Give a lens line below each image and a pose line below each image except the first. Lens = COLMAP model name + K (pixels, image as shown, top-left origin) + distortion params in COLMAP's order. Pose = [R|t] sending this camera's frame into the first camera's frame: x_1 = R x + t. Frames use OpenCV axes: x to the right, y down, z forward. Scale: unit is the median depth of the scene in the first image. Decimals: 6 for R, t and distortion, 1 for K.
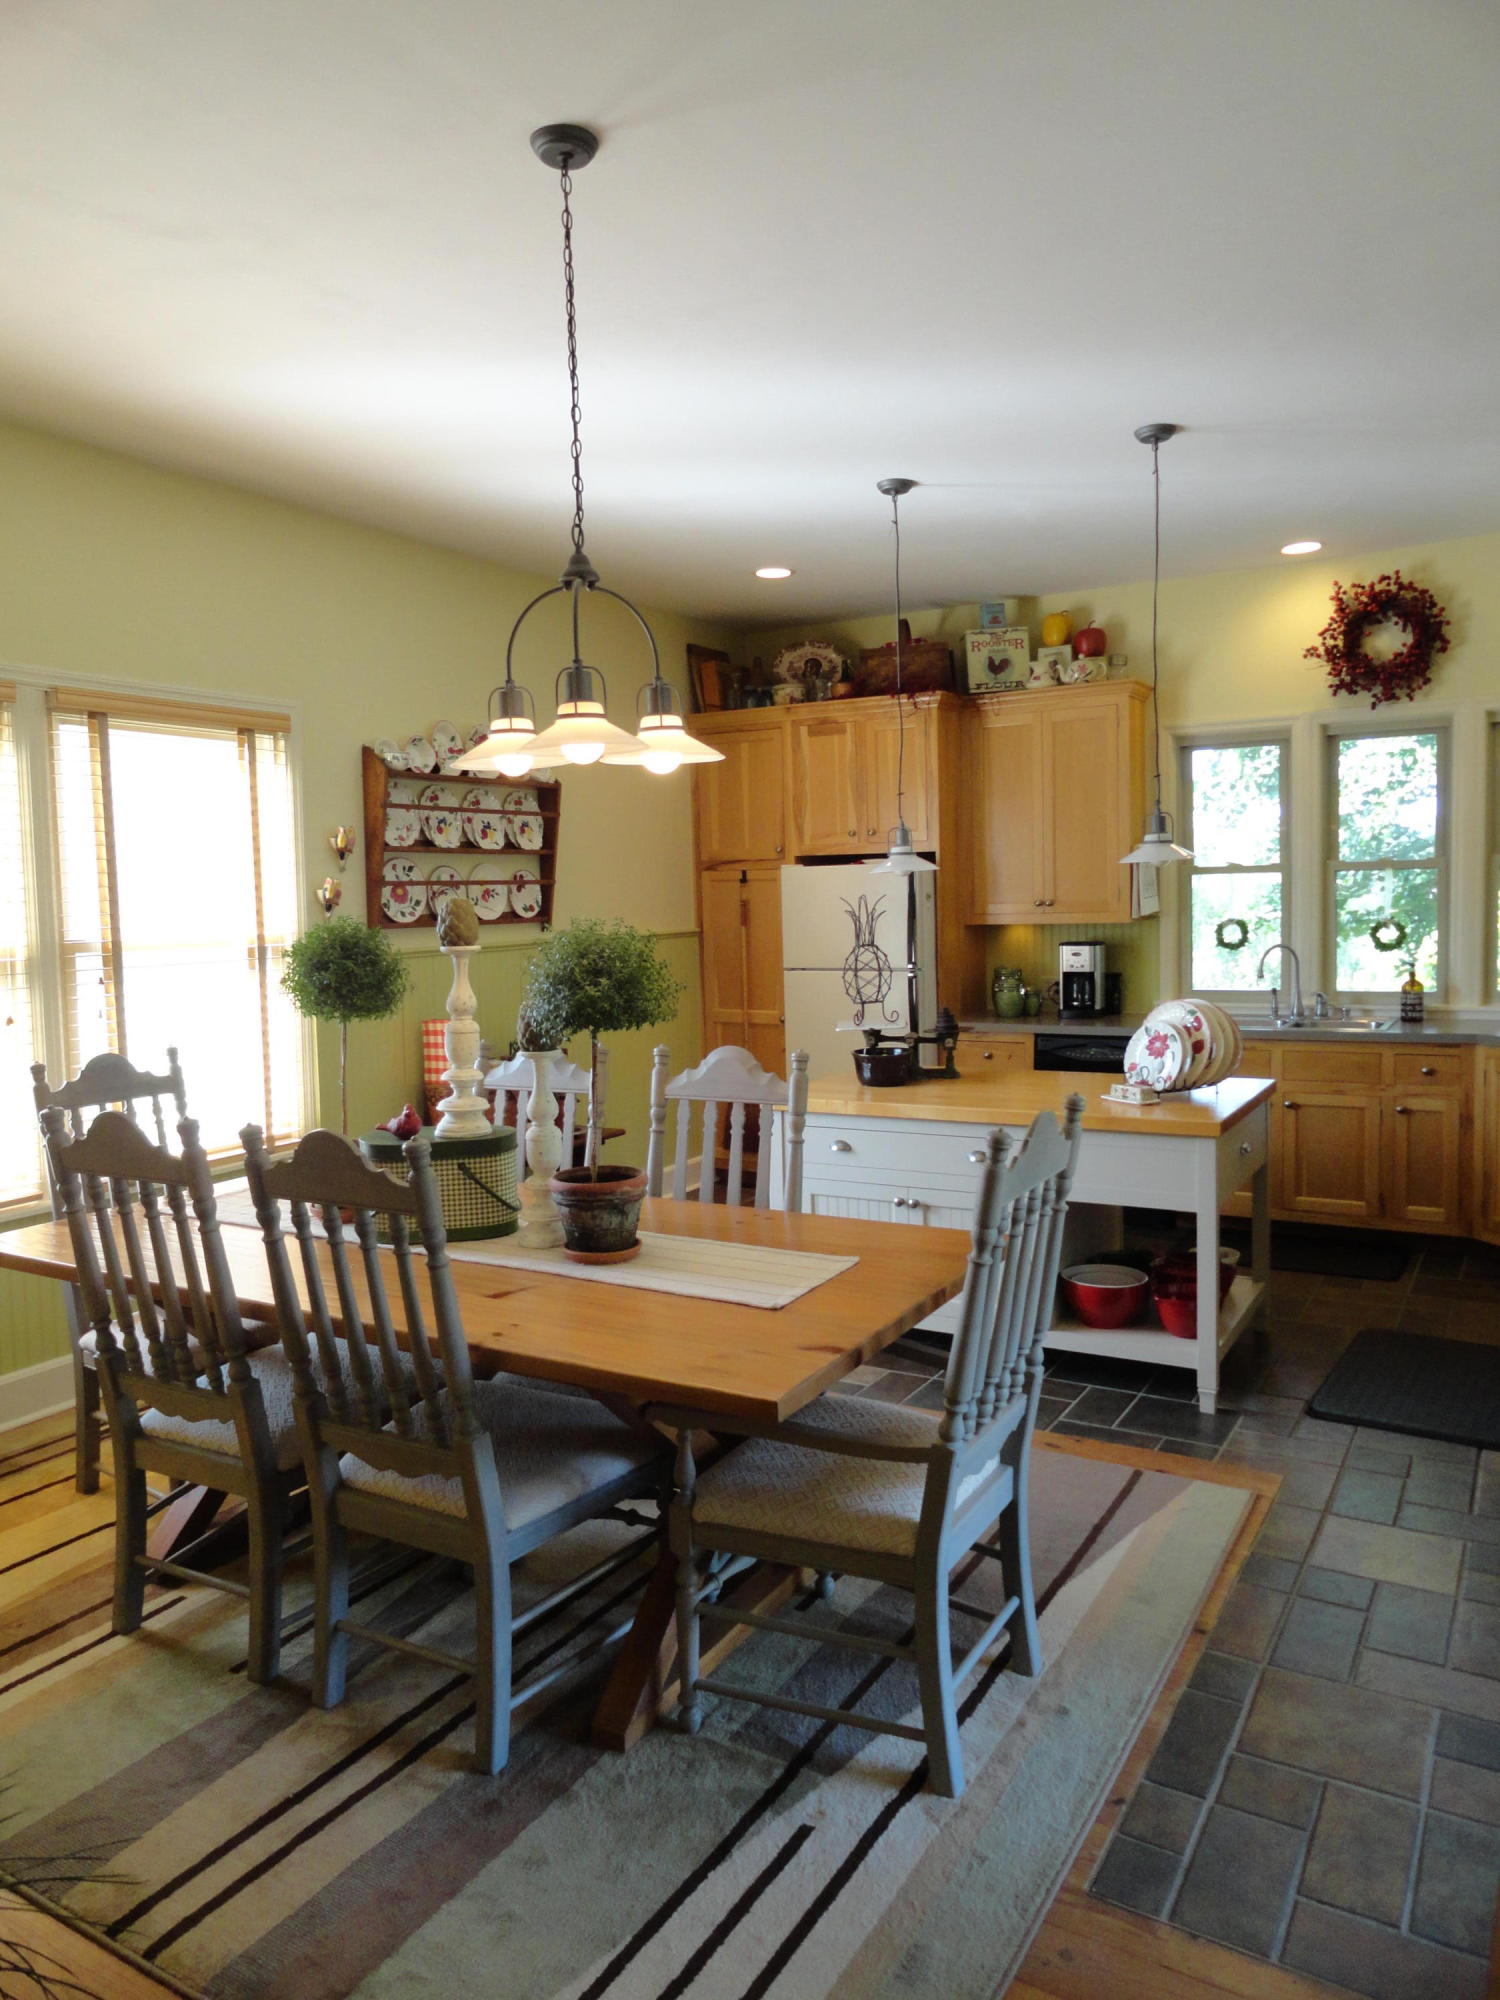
lens RADIAL K [[1371.4, 0, 748.1], [0, 1371.4, 1004.2], [0, 0, 1]] dist [-0.009598, 0.016693]
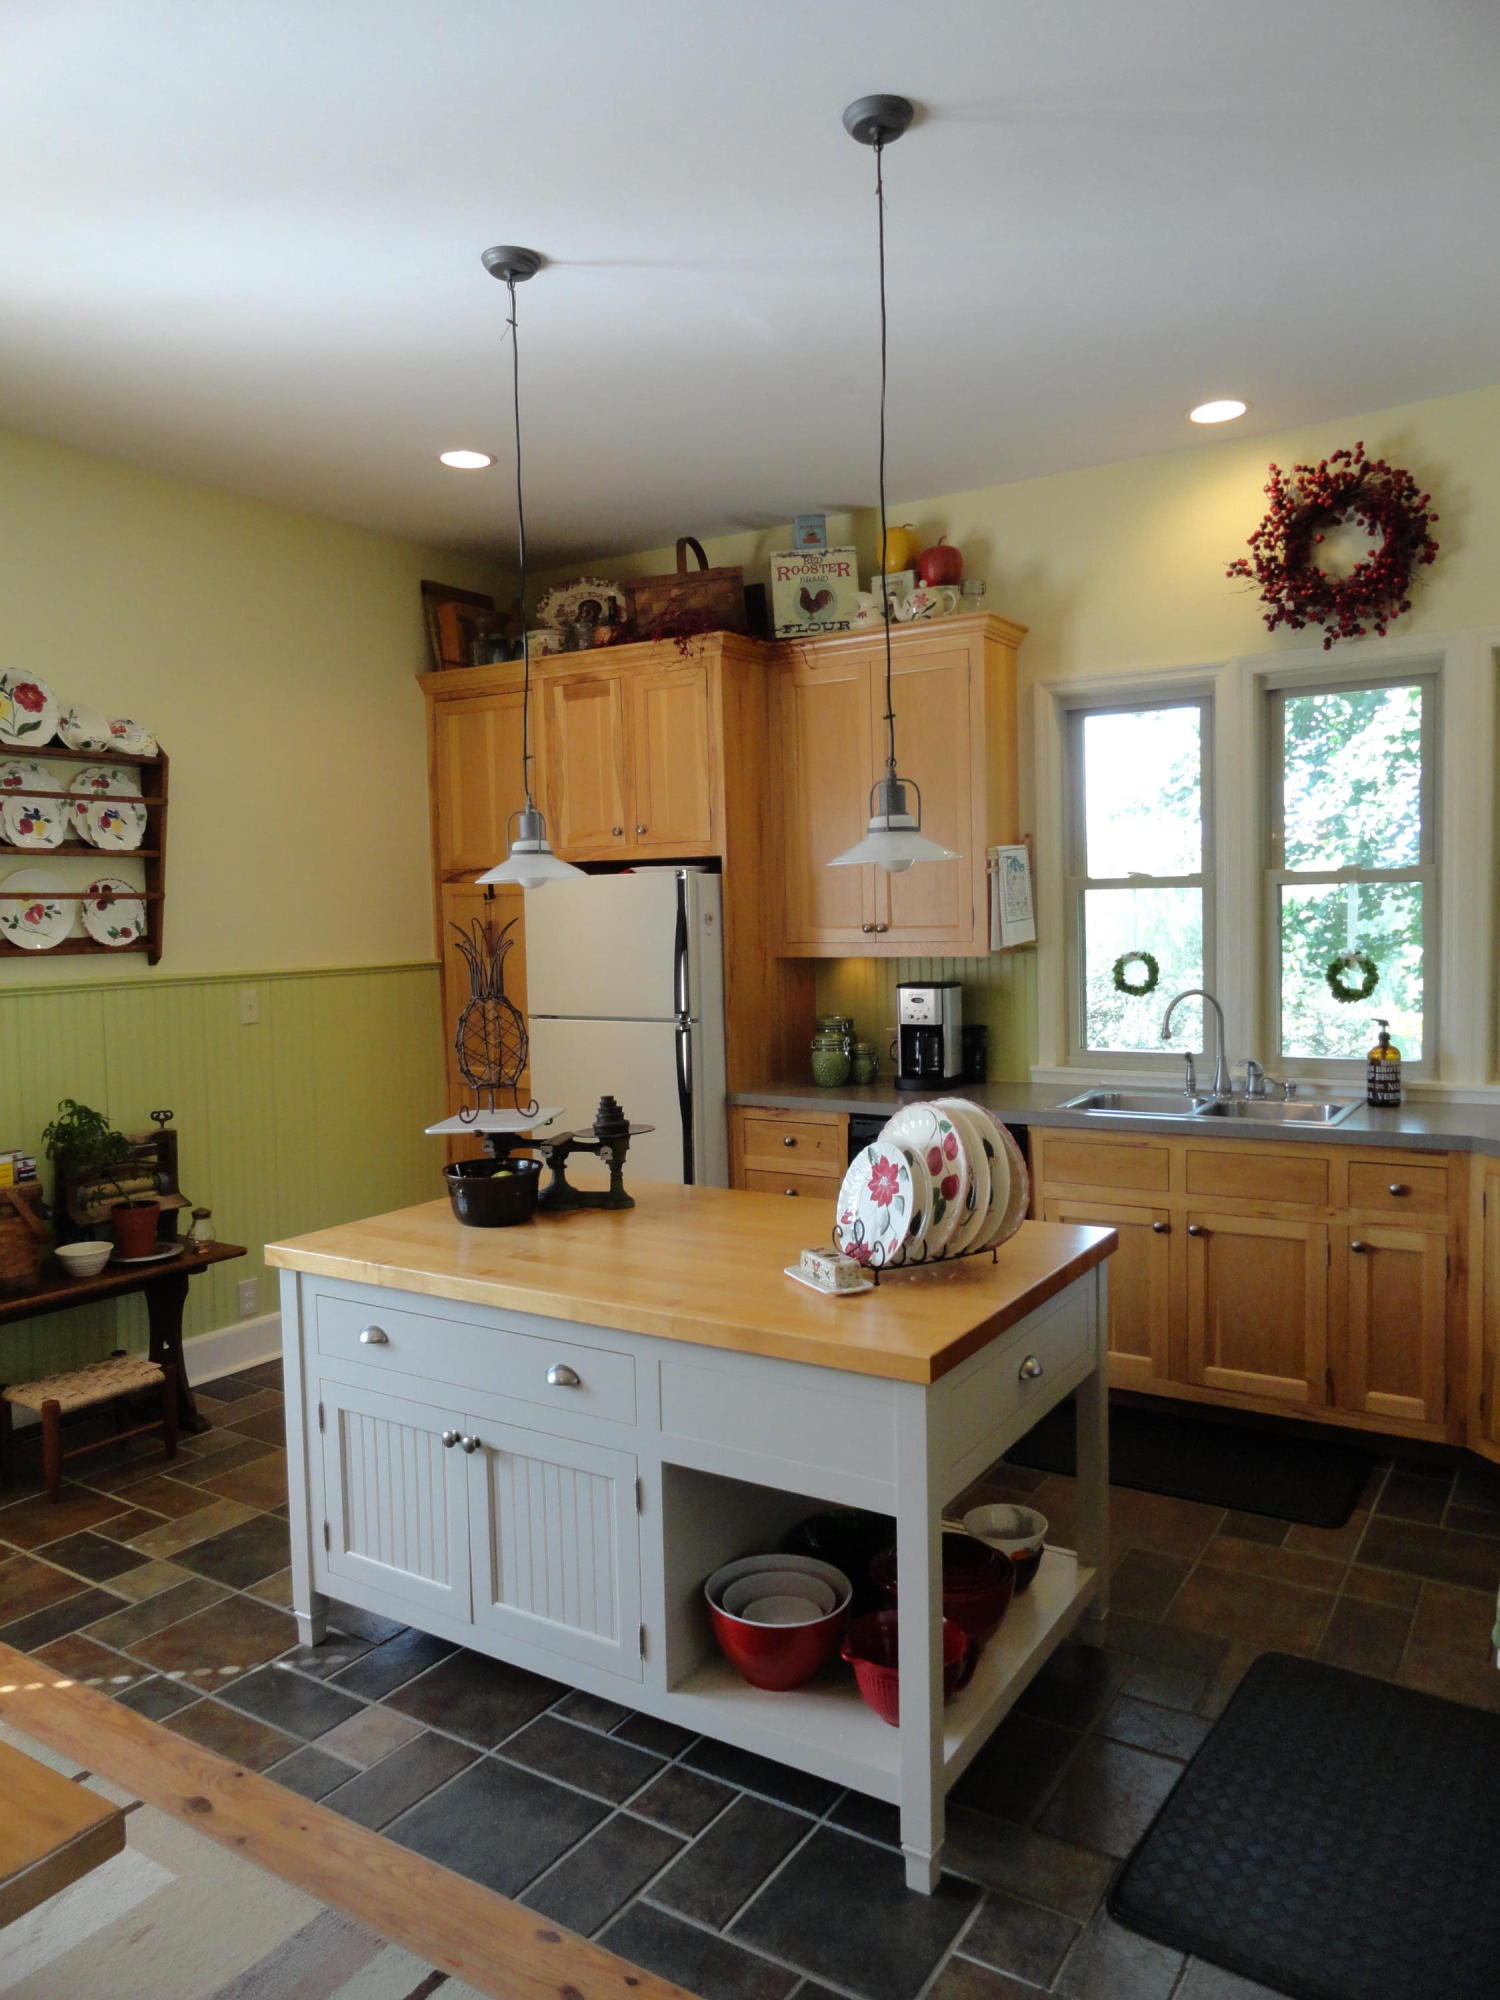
lens RADIAL K [[1371.4, 0, 745.1], [0, 1371.4, 1001.6], [0, 0, 1]] dist [-0.009598, 0.016693]
pose [[0.999389, 0.007080, -0.034223, 0.190295], [-0.007572, 0.999870, -0.014262, -0.027052], [0.034117, 0.014513, 0.999312, 0.308250]]
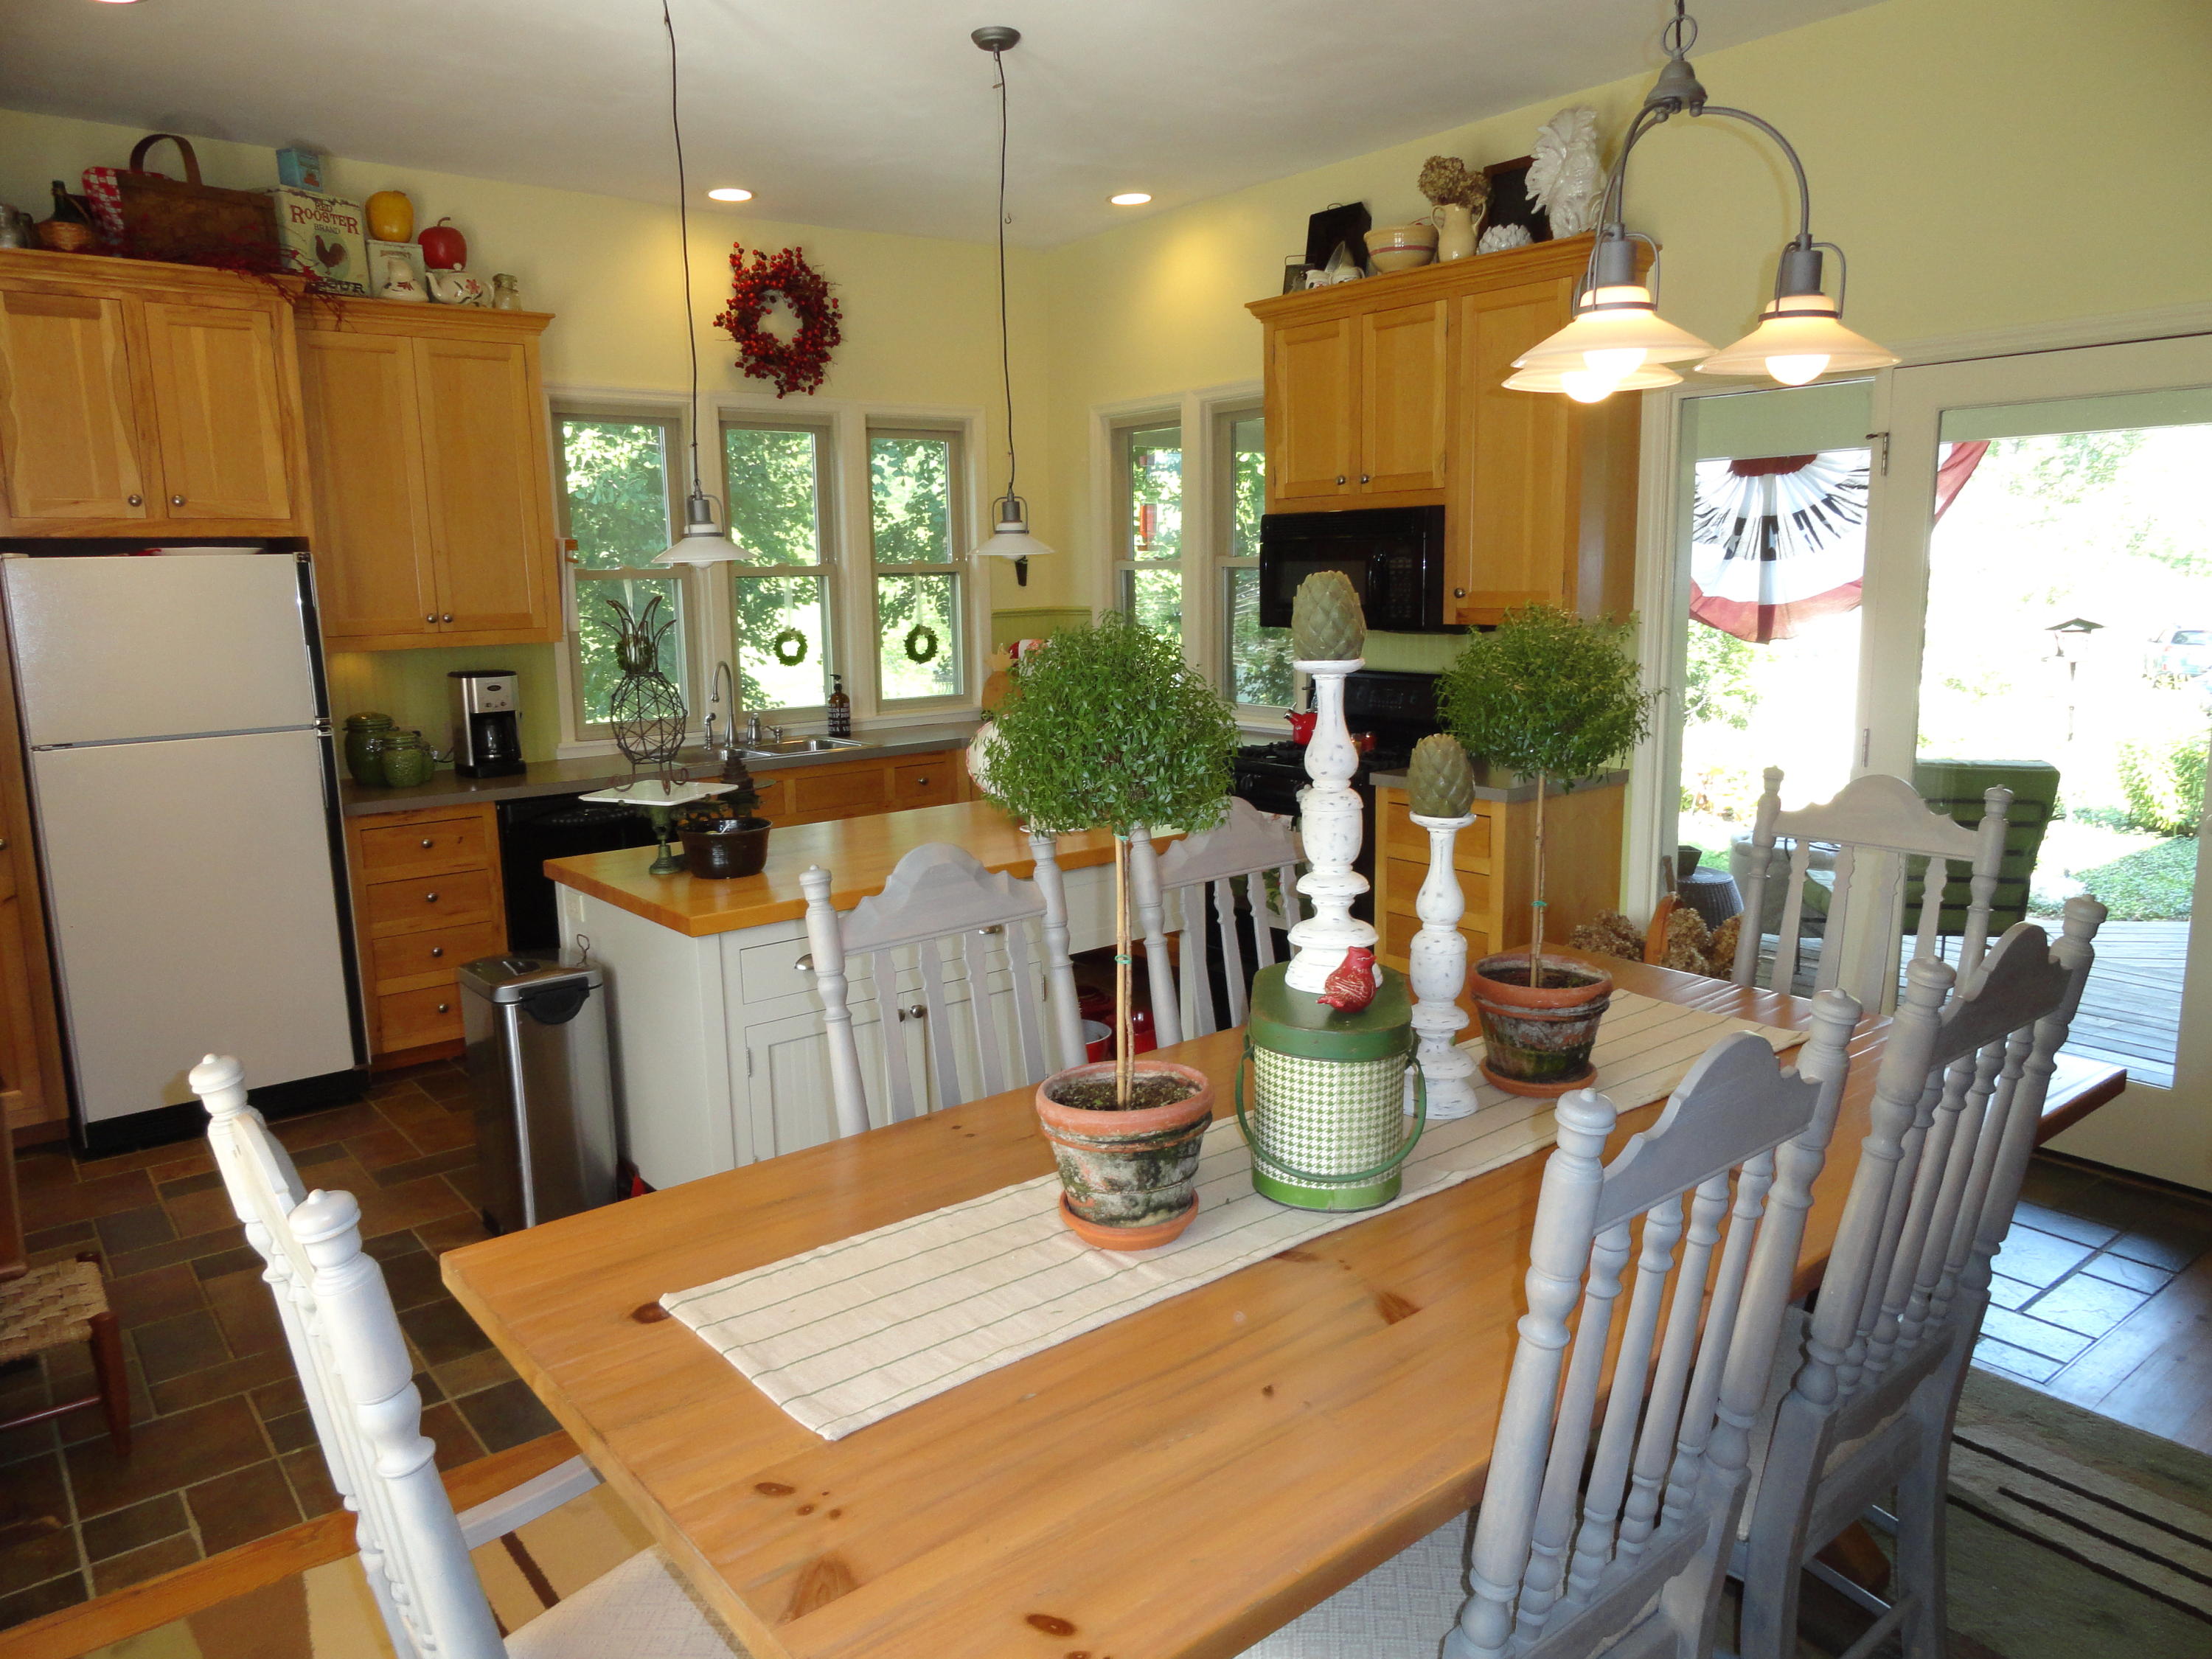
lens RADIAL K [[1516.8, 0, 1100.5], [0, 1516.8, 820.4], [0, 0, 1]] dist [-0.009598, 0.016693]
pose [[0.345614, -0.131712, 0.929087, -0.438257], [0.089533, 0.990212, 0.107072, -0.026465], [-0.934096, 0.046178, 0.354023, 0.457853]]
